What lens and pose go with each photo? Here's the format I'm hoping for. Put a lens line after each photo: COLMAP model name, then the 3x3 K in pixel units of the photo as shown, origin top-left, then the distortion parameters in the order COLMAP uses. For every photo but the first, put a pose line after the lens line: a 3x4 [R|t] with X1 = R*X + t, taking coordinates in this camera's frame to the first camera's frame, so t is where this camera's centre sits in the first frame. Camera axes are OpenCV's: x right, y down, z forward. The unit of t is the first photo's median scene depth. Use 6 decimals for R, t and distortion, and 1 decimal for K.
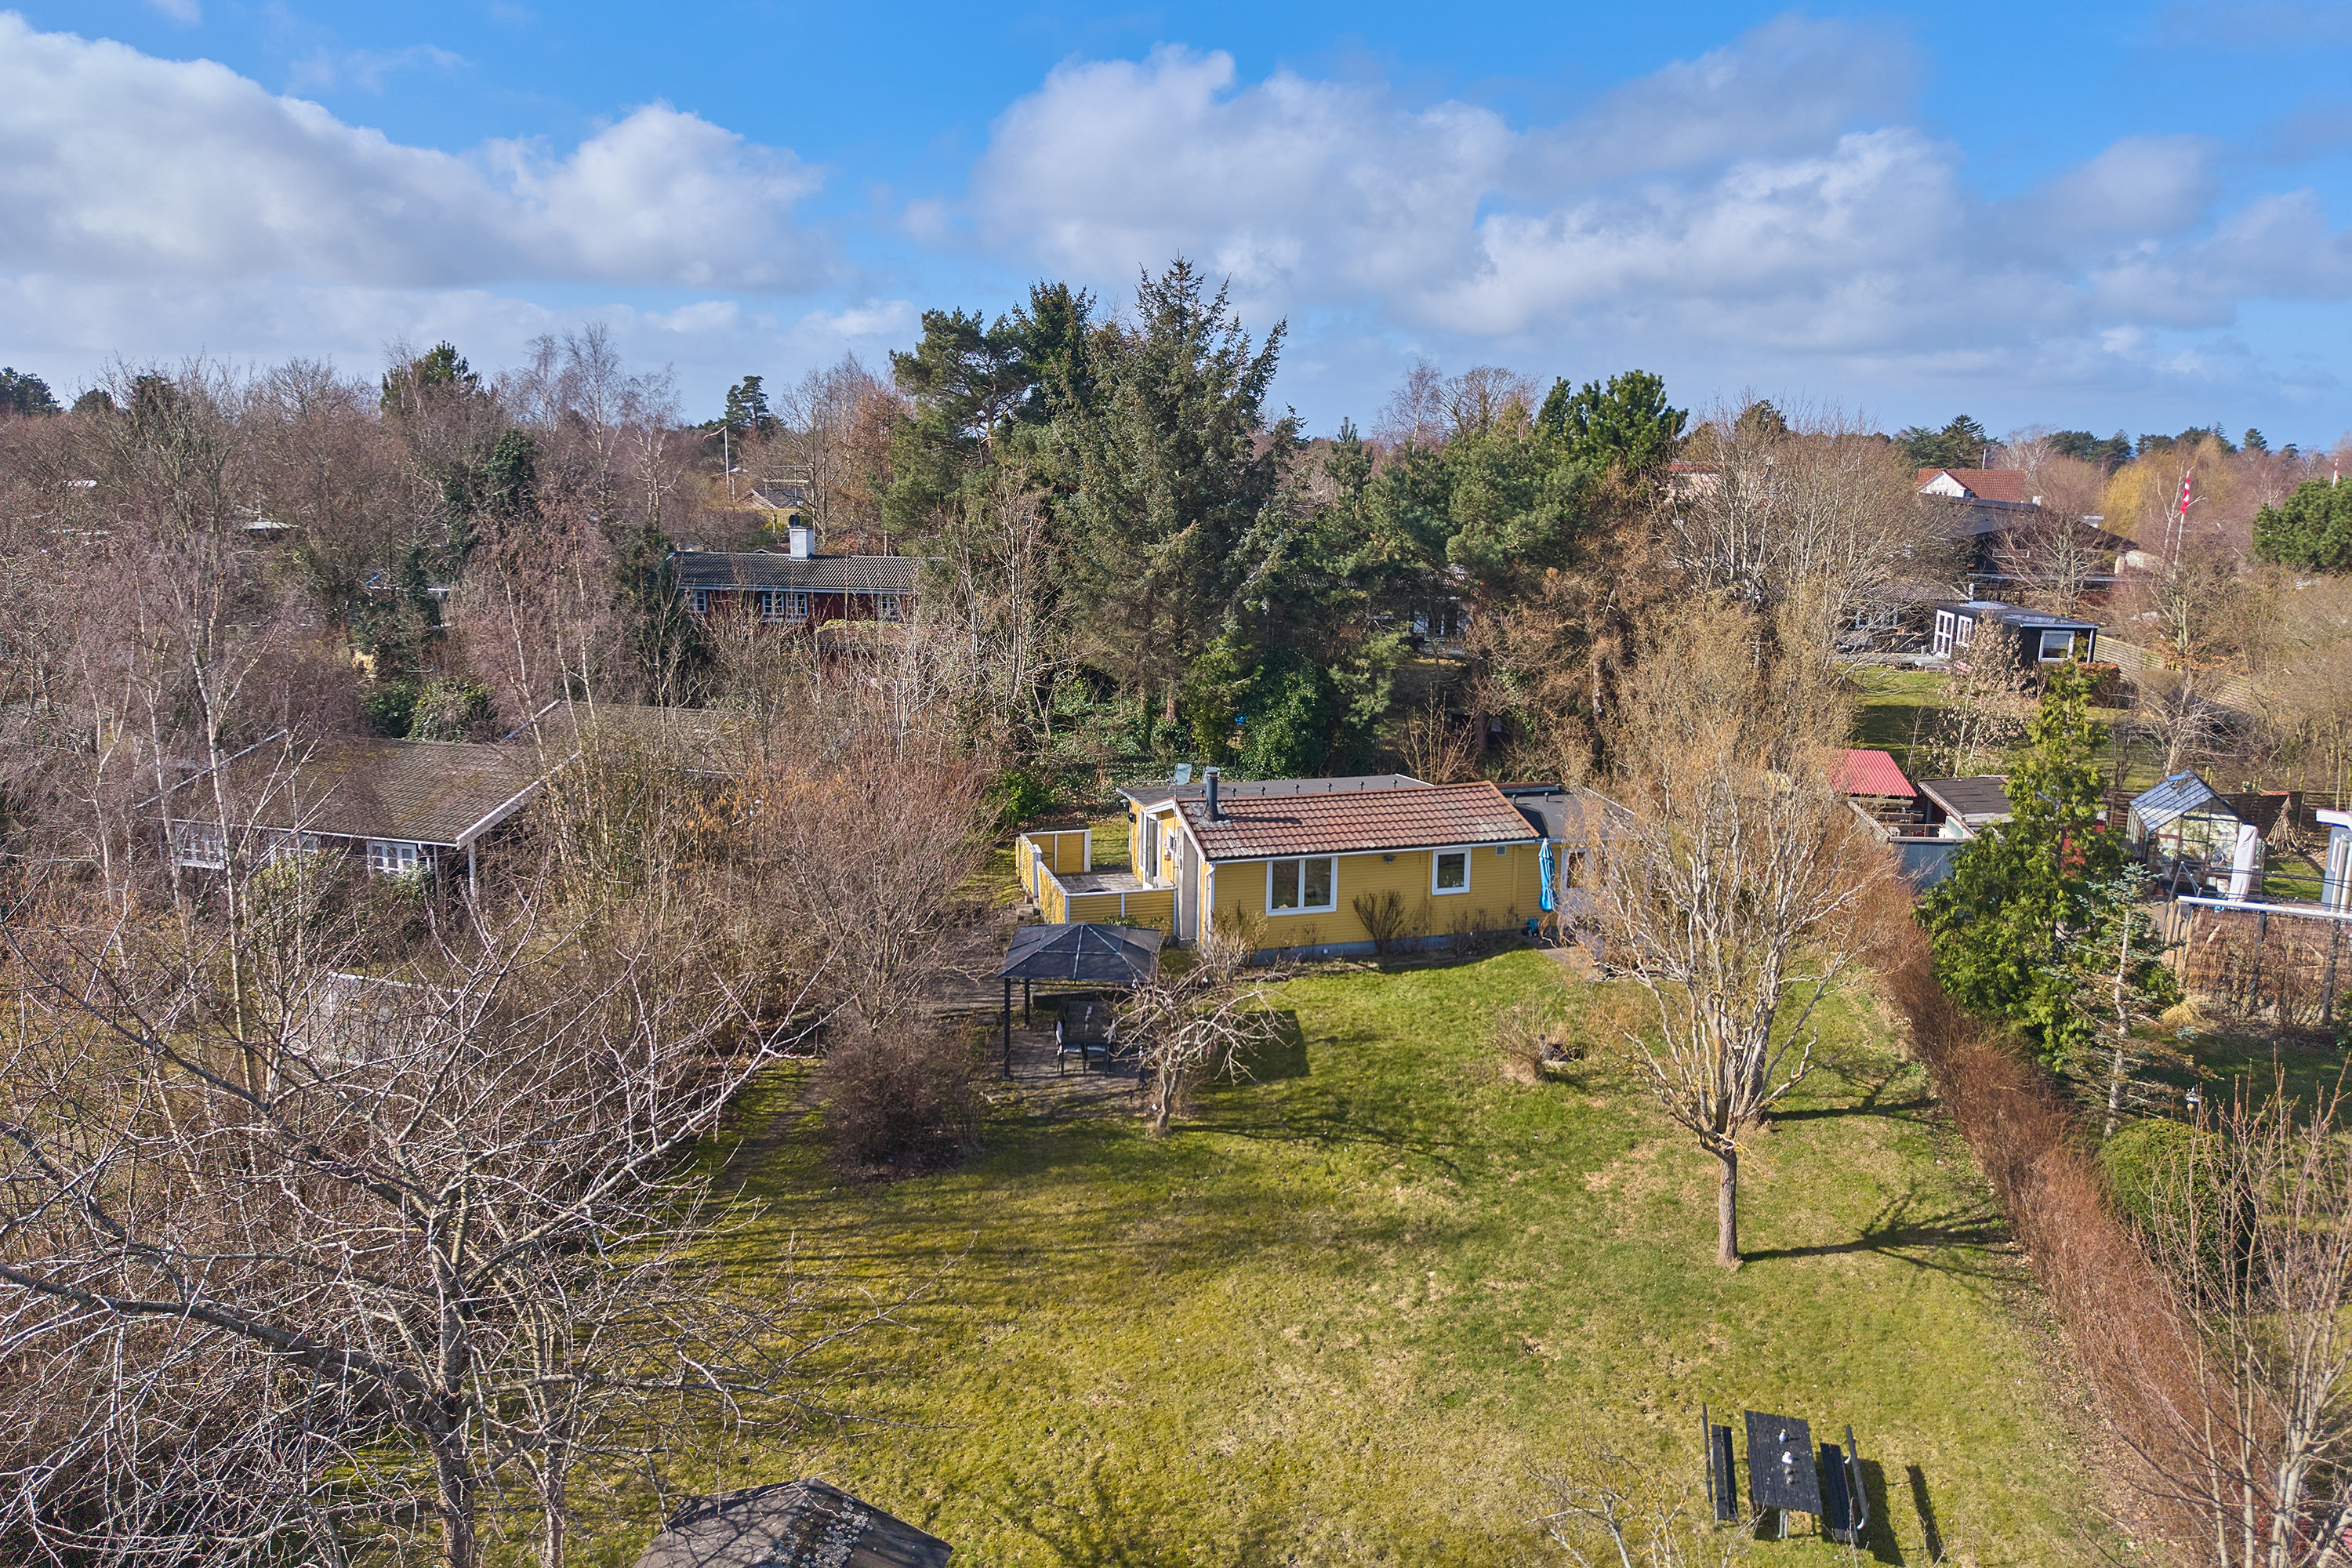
lens RADIAL K [[1658.5, 0, 1171.6], [0, 1658.5, 744.9], [0, 0, 1]] dist [-0.001258, -0.001849]
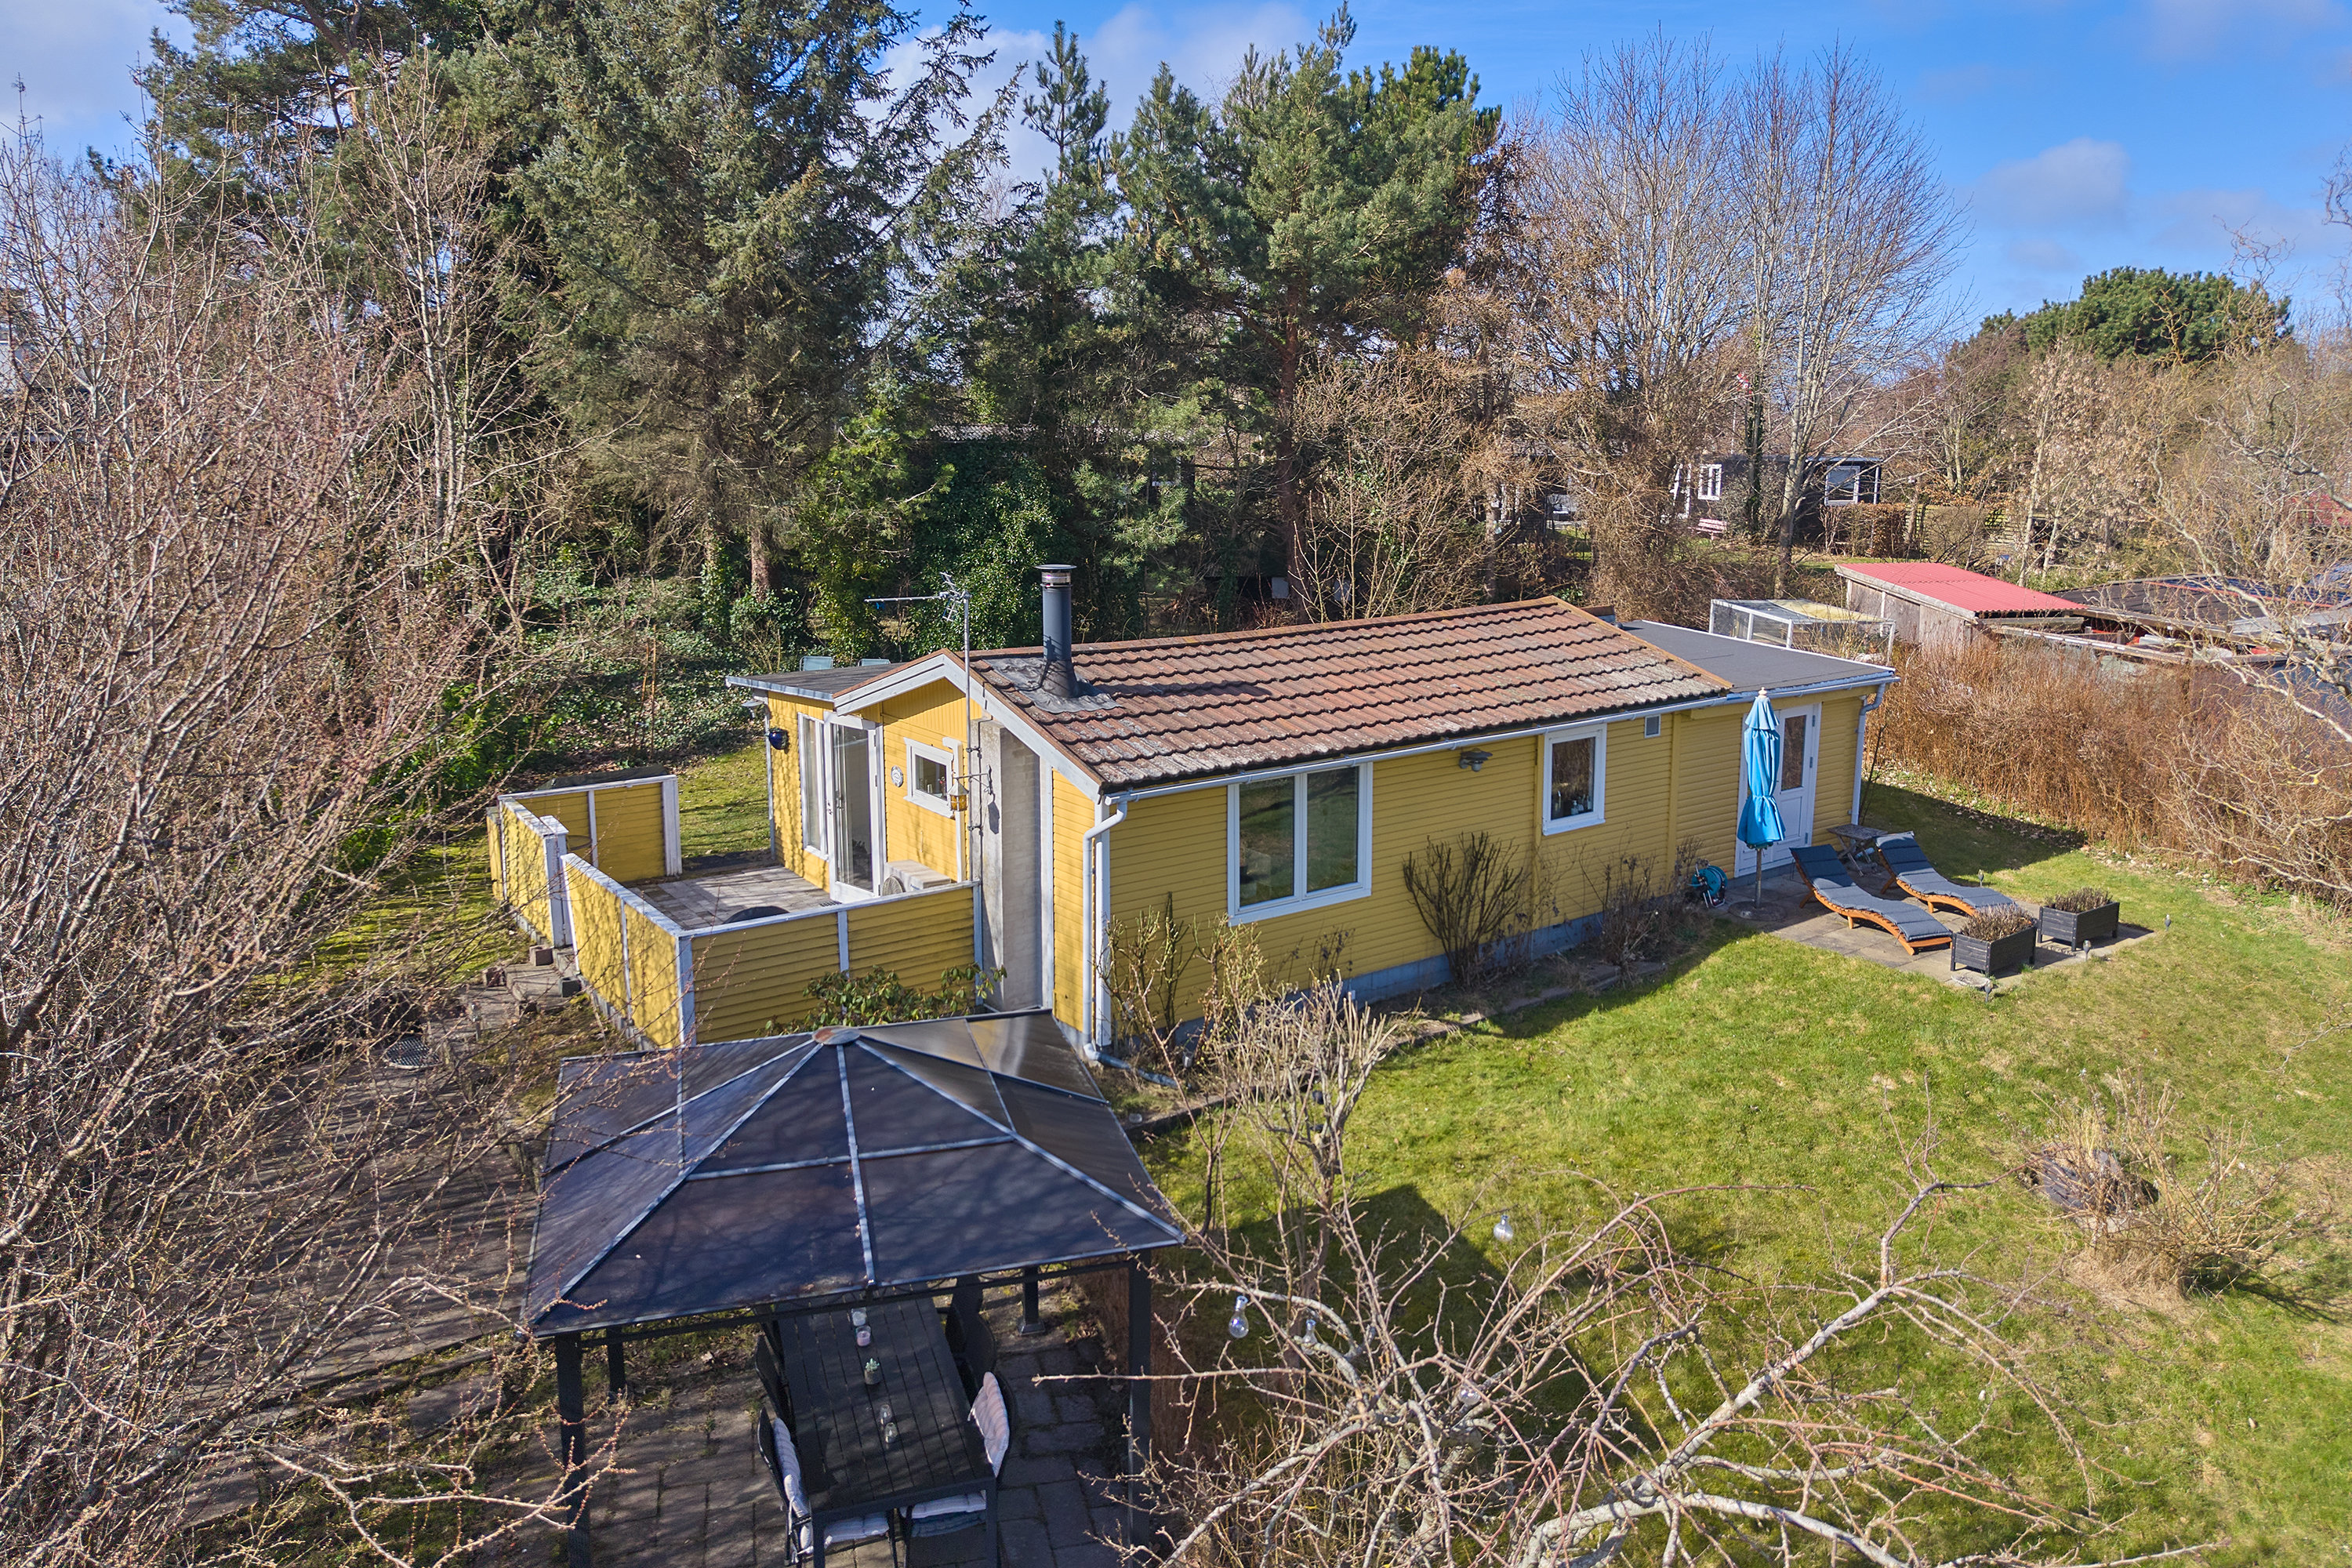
lens RADIAL K [[1560.0, 0, 1184.4], [0, 1560.0, 740.7], [0, 0, 1]] dist [0.004020, -0.000834]
pose [[0.929839, -0.071984, 0.360858, -0.063895], [0.075250, 0.997152, 0.005014, 0.043999], [-0.360191, 0.022493, 0.932607, 0.511677]]
